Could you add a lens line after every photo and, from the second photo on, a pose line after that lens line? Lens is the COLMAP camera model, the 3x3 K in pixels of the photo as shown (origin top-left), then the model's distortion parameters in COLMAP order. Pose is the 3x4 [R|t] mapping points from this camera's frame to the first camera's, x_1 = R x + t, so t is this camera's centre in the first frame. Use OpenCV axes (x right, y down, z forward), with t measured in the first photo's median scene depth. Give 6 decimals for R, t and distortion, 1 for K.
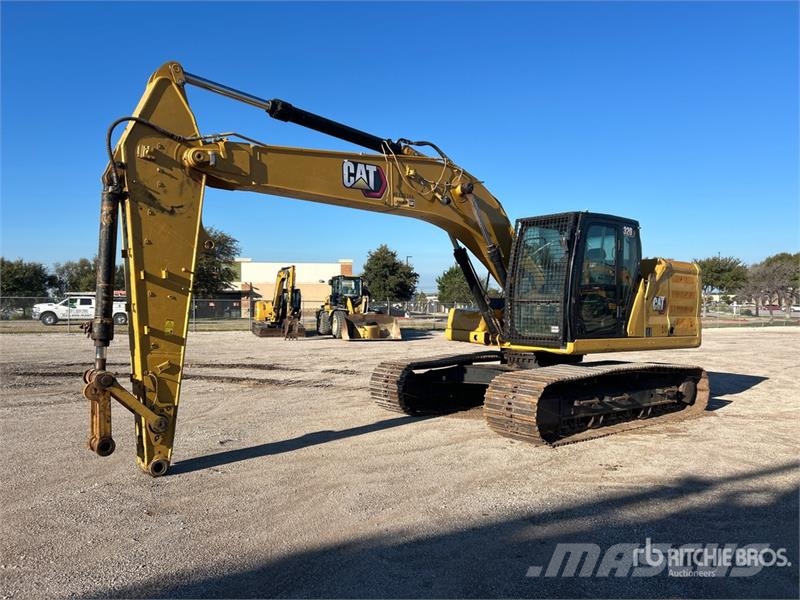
lens RADIAL K [[606.6, 0, 421.2], [0, 606.6, 284.4], [0, 0, 1]] dist [0.070999, -0.062143]
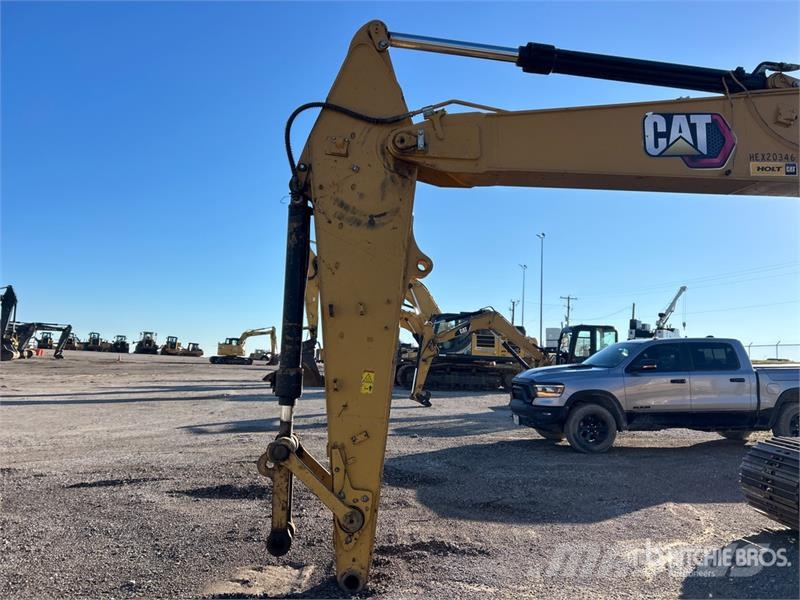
lens RADIAL K [[613.0, 0, 404.6], [0, 613.0, 299.6], [0, 0, 1]] dist [0.039201, -0.067697]
pose [[0.777695, -0.045560, -0.626989, 0.061721], [0.016427, 0.998503, -0.052181, 0.009135], [0.628428, 0.030281, 0.777278, 0.370460]]
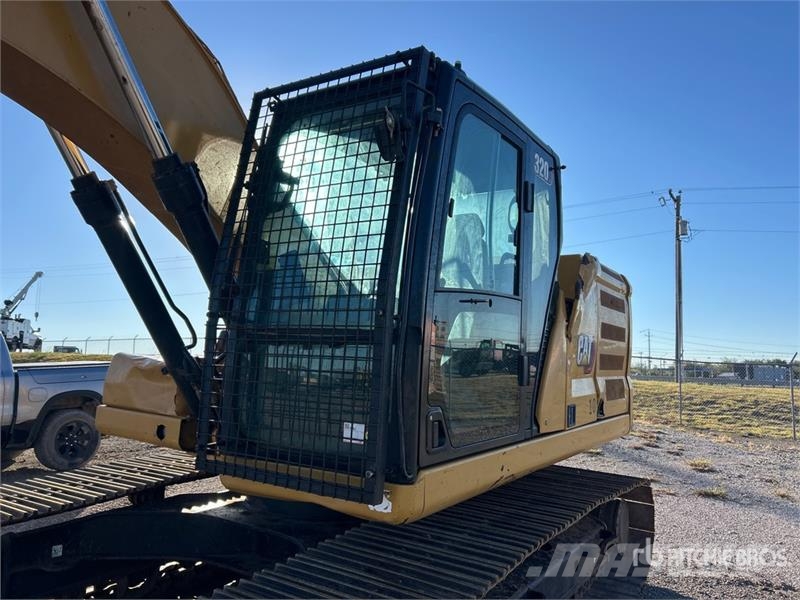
lens RADIAL K [[613.0, 0, 404.6], [0, 613.0, 299.6], [0, 0, 1]] dist [0.039201, -0.067697]
pose [[0.969508, 0.028803, 0.243360, 0.185607], [-0.018828, 0.998888, -0.043215, 0.020916], [-0.244334, 0.037316, 0.968973, 0.793326]]
